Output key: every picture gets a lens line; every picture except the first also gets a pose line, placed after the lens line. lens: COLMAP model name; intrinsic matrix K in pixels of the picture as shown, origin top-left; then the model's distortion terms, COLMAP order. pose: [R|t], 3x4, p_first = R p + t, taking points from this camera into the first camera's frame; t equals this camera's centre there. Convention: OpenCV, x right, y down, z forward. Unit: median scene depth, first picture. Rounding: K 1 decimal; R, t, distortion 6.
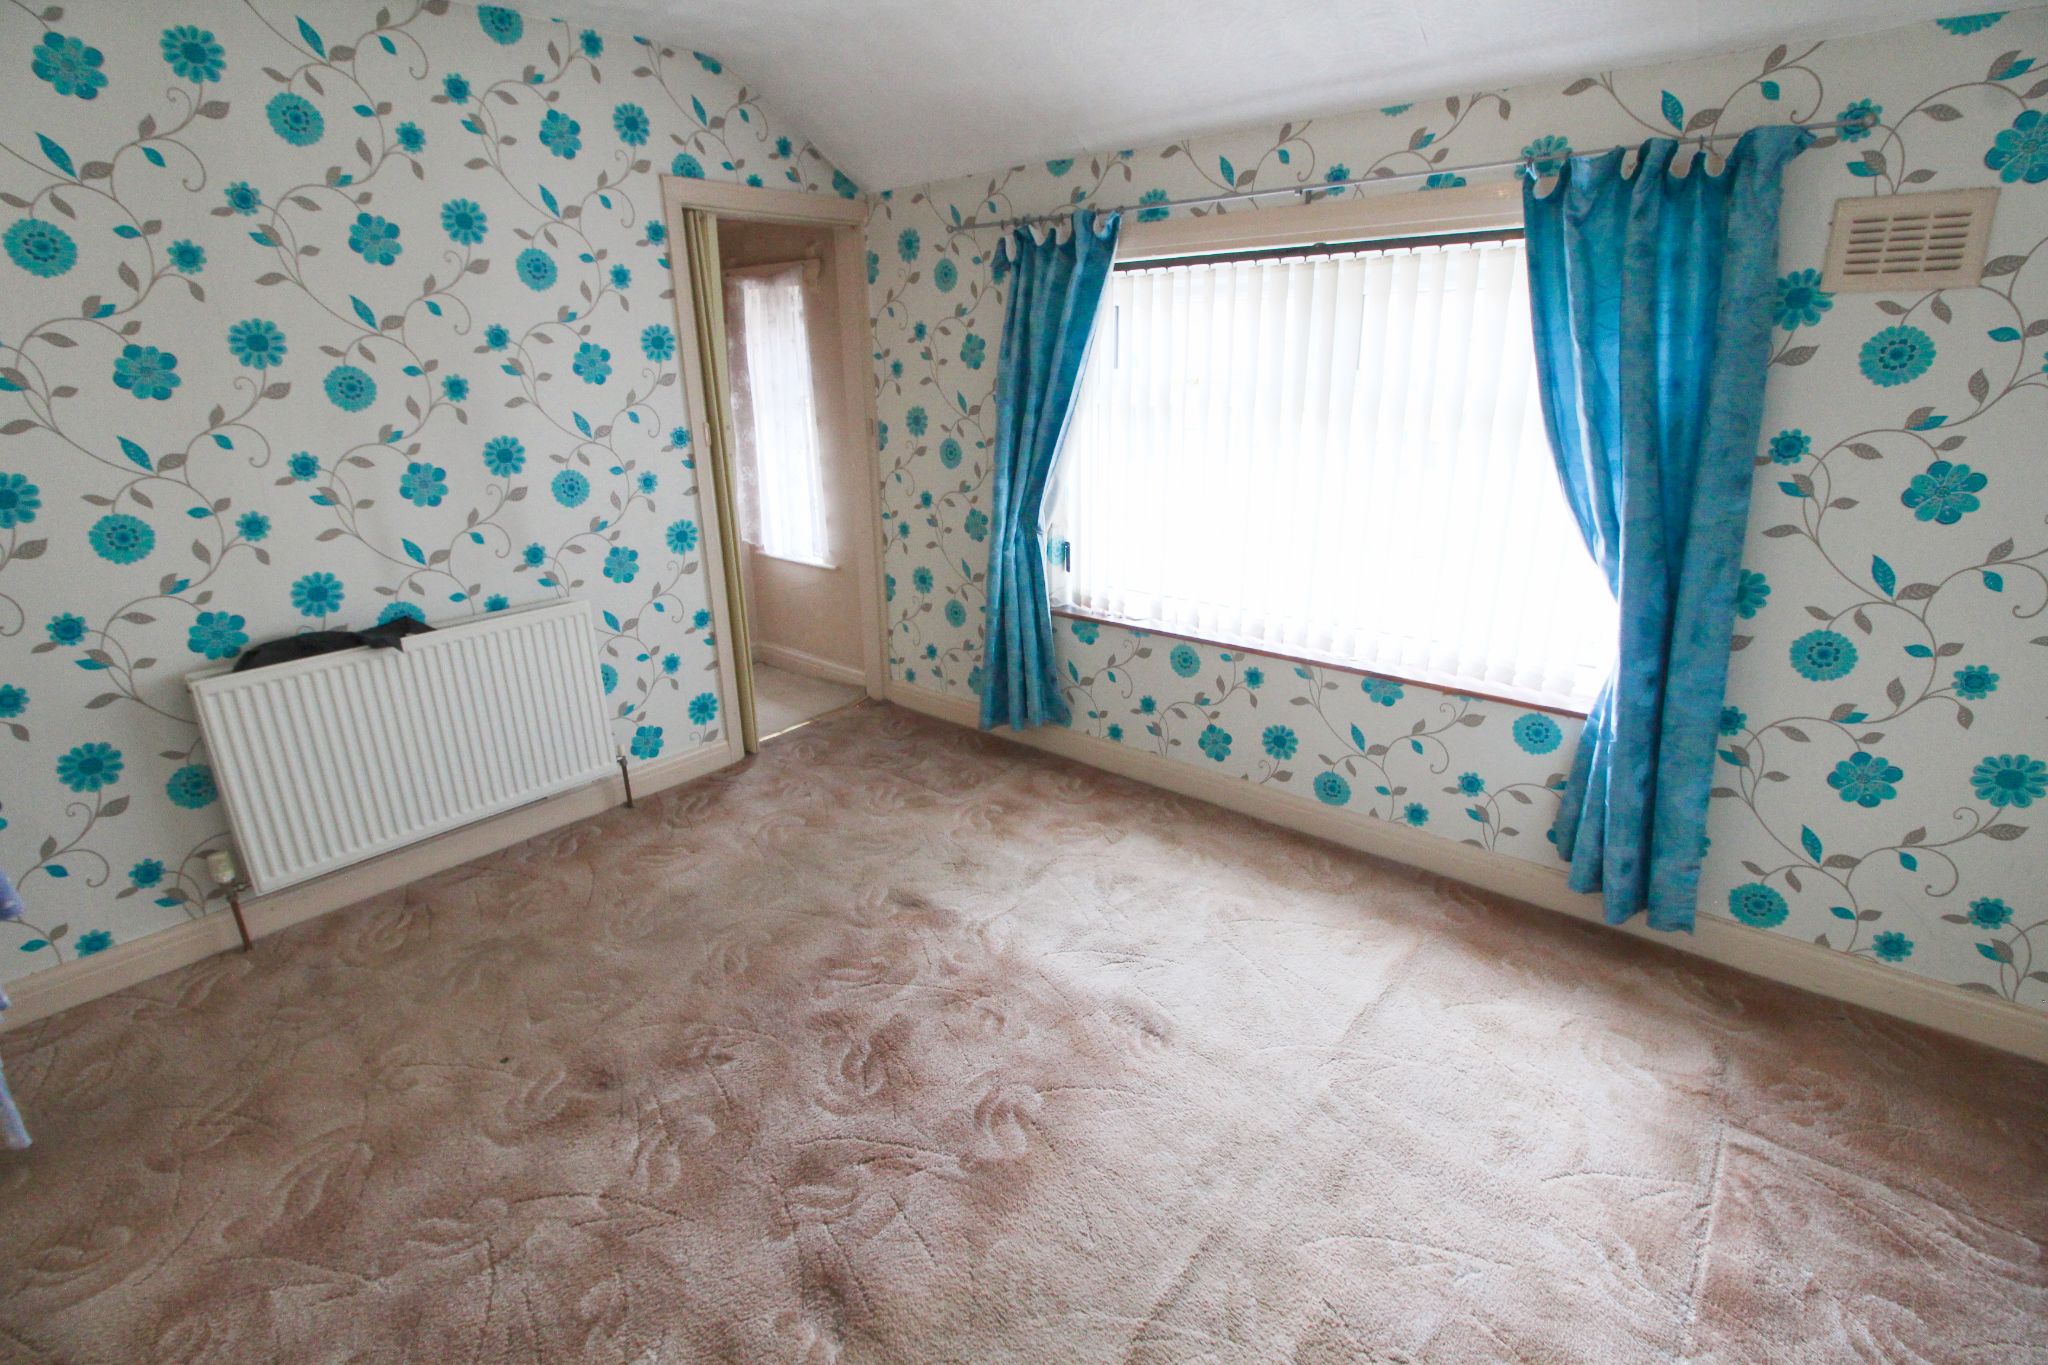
lens RADIAL K [[955.4, 0, 1020.3], [0, 955.4, 681.4], [0, 0, 1]] dist [0.001161, -0.016151]
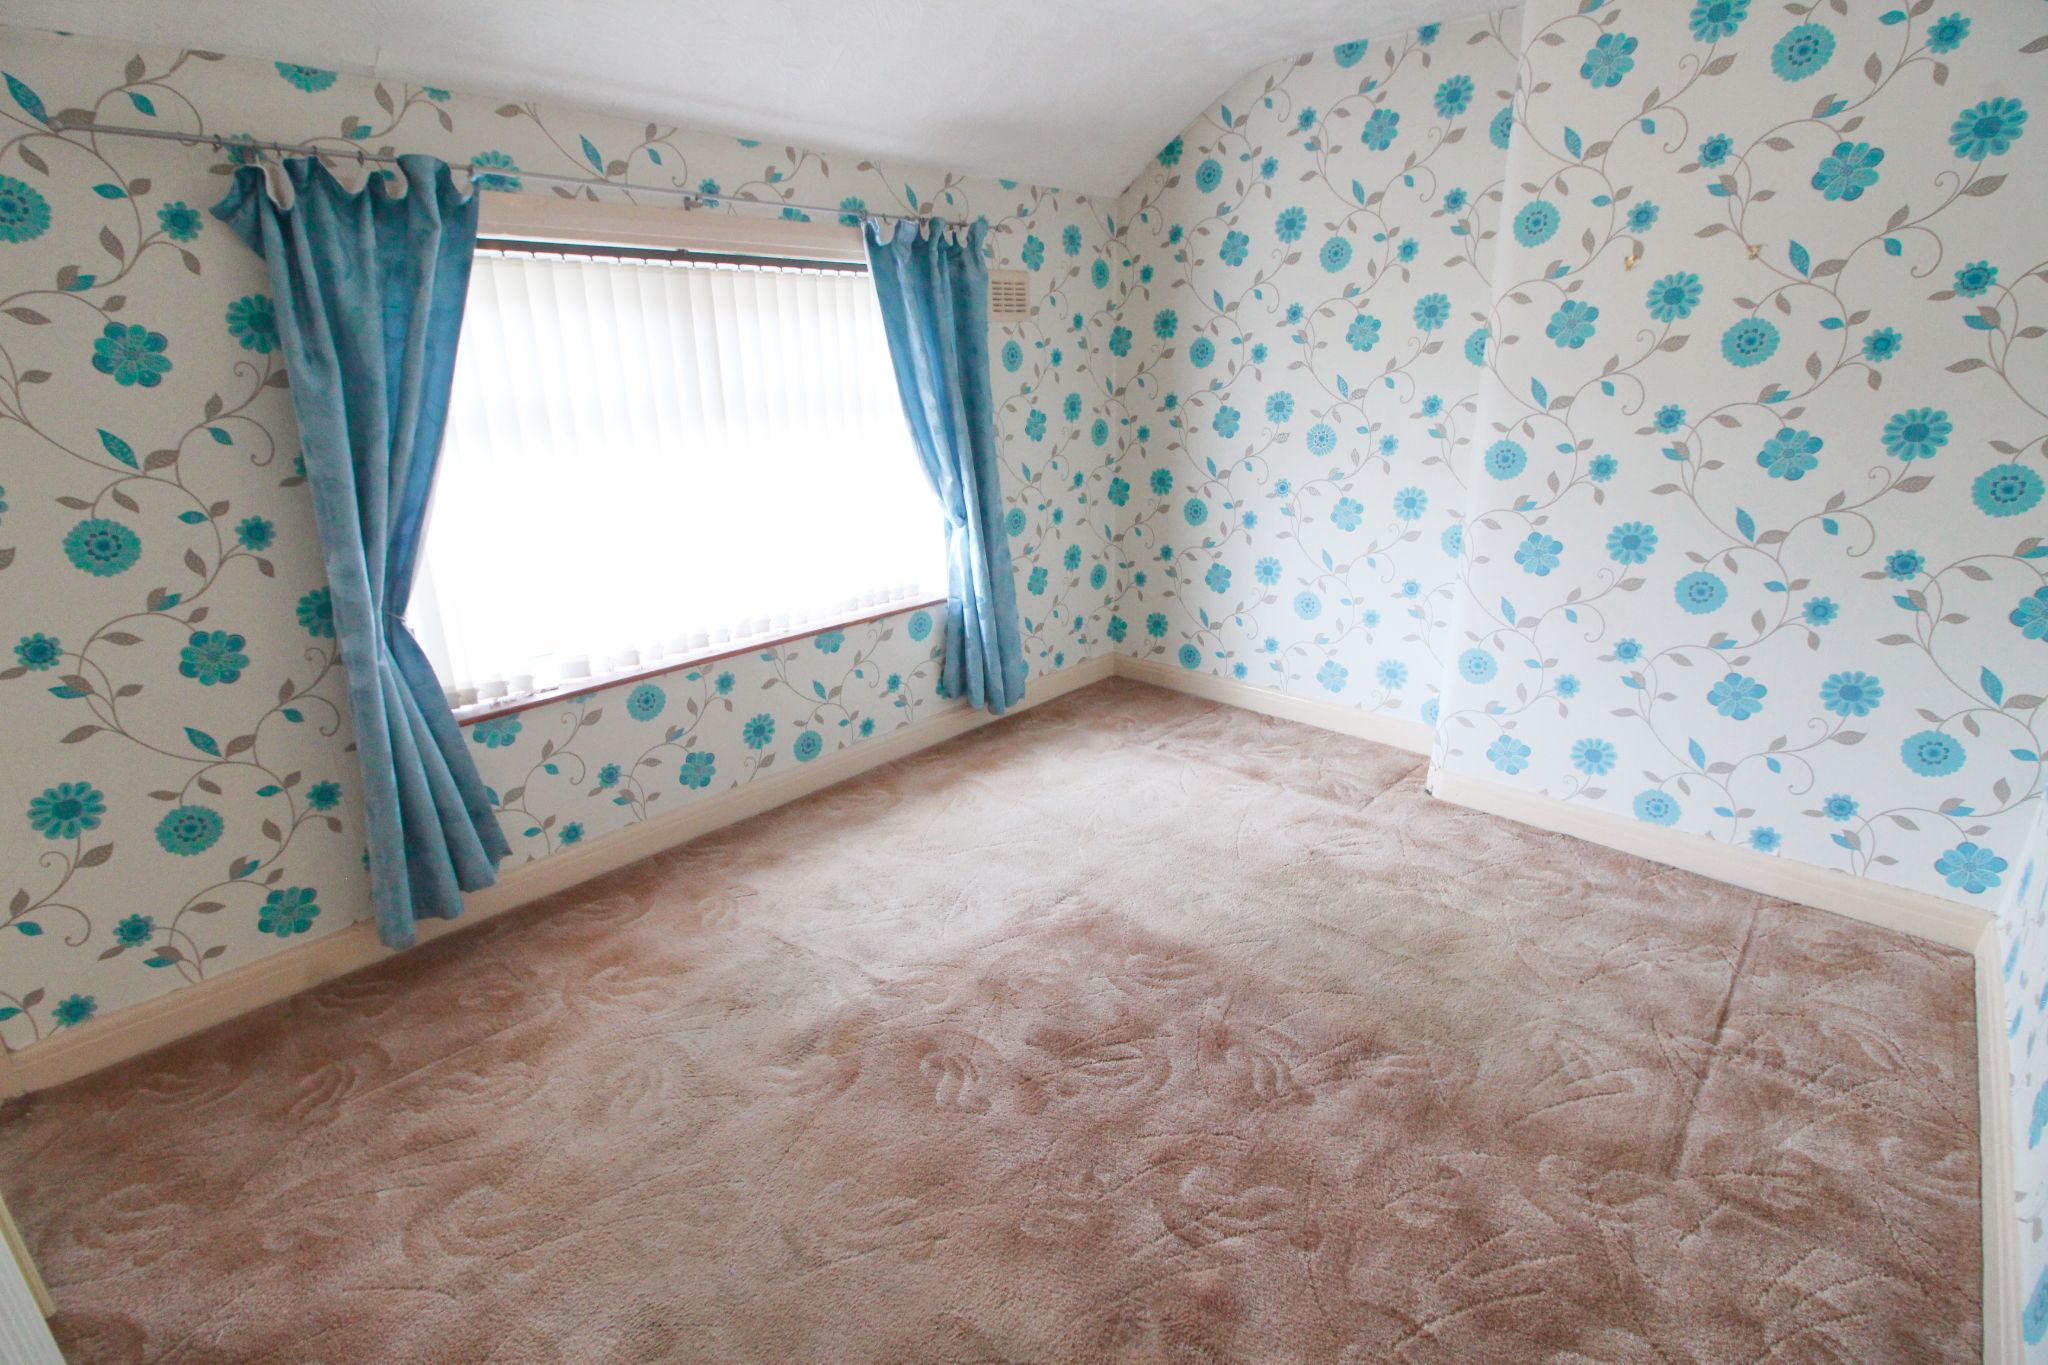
lens RADIAL K [[955.4, 0, 1020.3], [0, 955.4, 681.4], [0, 0, 1]] dist [0.001161, -0.016151]
pose [[0.042819, -0.304503, 0.951549, -0.723370], [0.337508, 0.900839, 0.273087, -0.182035], [-0.940348, 0.309462, 0.141345, 0.603001]]
